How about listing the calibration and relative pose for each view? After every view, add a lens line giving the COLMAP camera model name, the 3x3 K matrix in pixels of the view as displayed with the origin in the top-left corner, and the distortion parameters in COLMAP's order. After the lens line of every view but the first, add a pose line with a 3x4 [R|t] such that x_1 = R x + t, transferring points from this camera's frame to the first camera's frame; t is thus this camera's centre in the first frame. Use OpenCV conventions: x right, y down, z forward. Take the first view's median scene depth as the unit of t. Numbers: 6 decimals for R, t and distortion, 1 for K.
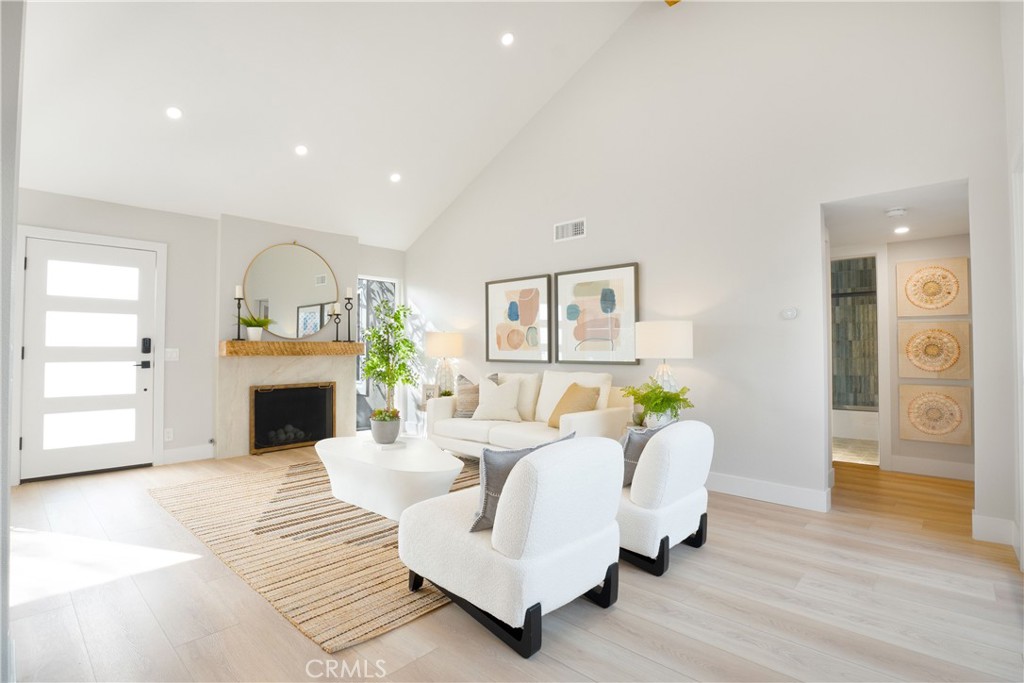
lens RADIAL K [[491.0, 0, 519.1], [0, 491.0, 339.9], [0, 0, 1]] dist [-0.044097, 0.006733]
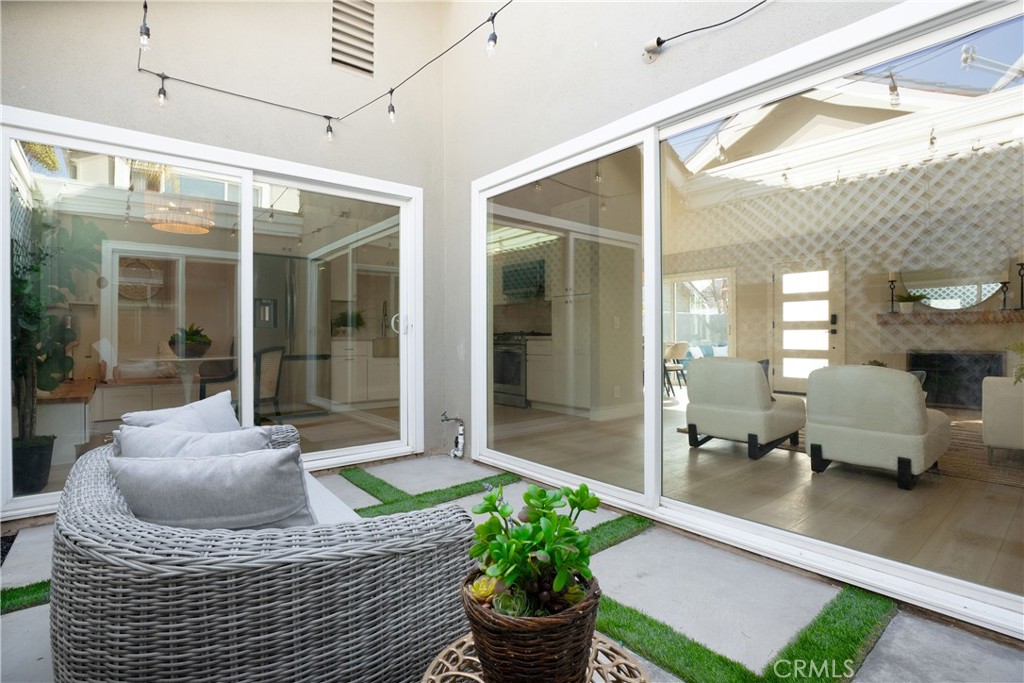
lens RADIAL K [[491.0, 0, 517.9], [0, 491.0, 338.0], [0, 0, 1]] dist [-0.044097, 0.006733]
pose [[-0.131370, 0.005276, -0.991319, 1.197945], [0.022395, 0.999746, 0.002353, 0.059251], [0.991080, -0.021892, -0.131455, 0.248431]]
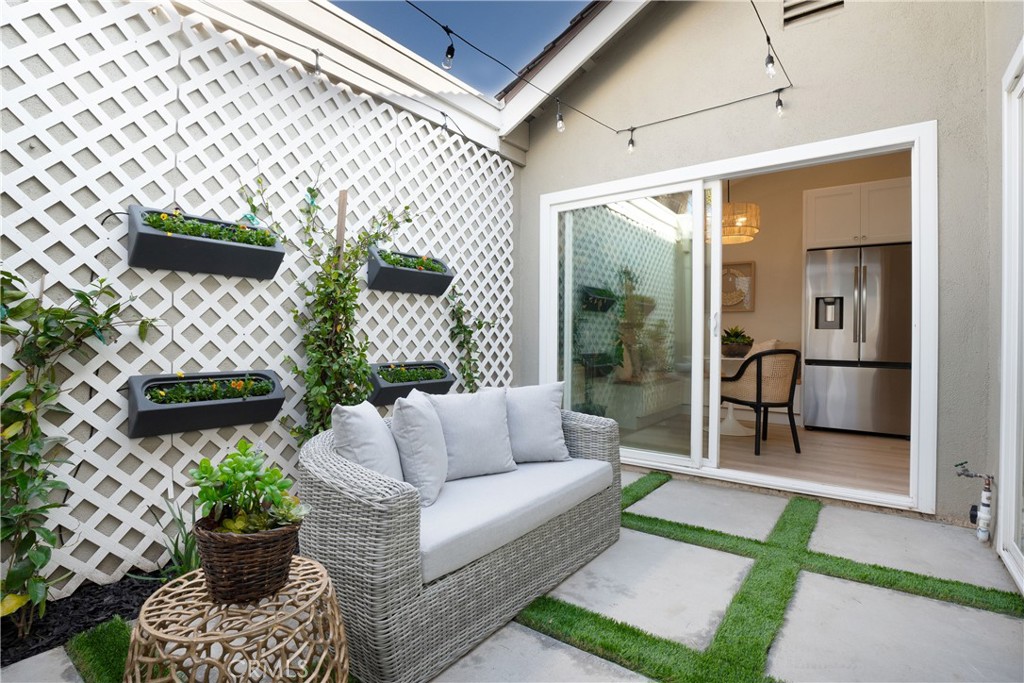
lens RADIAL K [[491.0, 0, 513.1], [0, 491.0, 335.6], [0, 0, 1]] dist [-0.044097, 0.006733]
pose [[-0.996427, -0.006504, -0.084202, 0.836392], [-0.005153, 0.999855, -0.016250, 0.060441], [0.084296, -0.015758, -0.996316, 0.538664]]
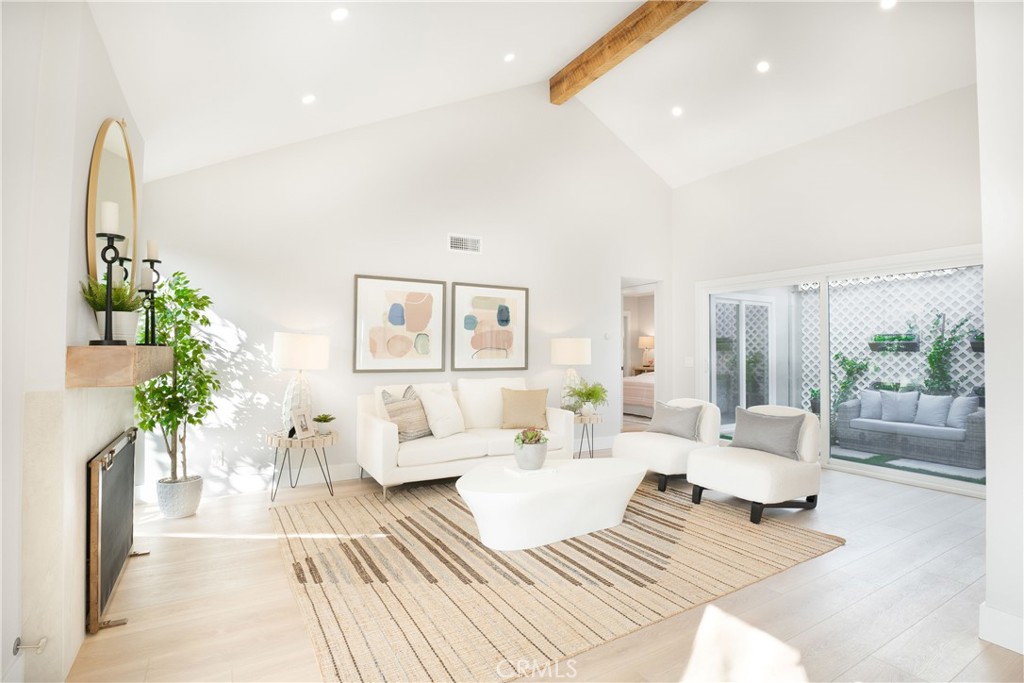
lens RADIAL K [[491.0, 0, 506.6], [0, 491.0, 336.0], [0, 0, 1]] dist [-0.044097, 0.006733]
pose [[0.304495, 0.027889, 0.952106, -1.182070], [-0.024737, 0.999466, -0.021365, -0.008593], [-0.952193, -0.017046, 0.305022, 0.807931]]
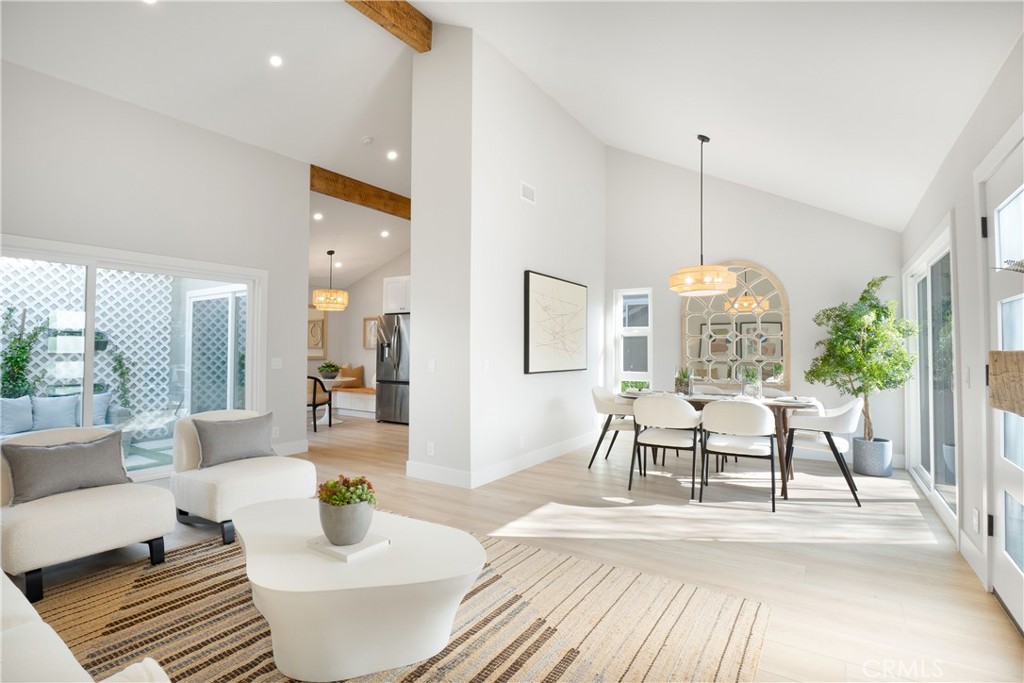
lens RADIAL K [[491.0, 0, 510.4], [0, 491.0, 339.5], [0, 0, 1]] dist [-0.044097, 0.006733]
pose [[-0.988787, -0.004043, -0.149279, -0.390600], [0.001879, 0.999217, -0.039513, 0.002477], [0.149322, -0.039351, -0.988005, 1.649700]]
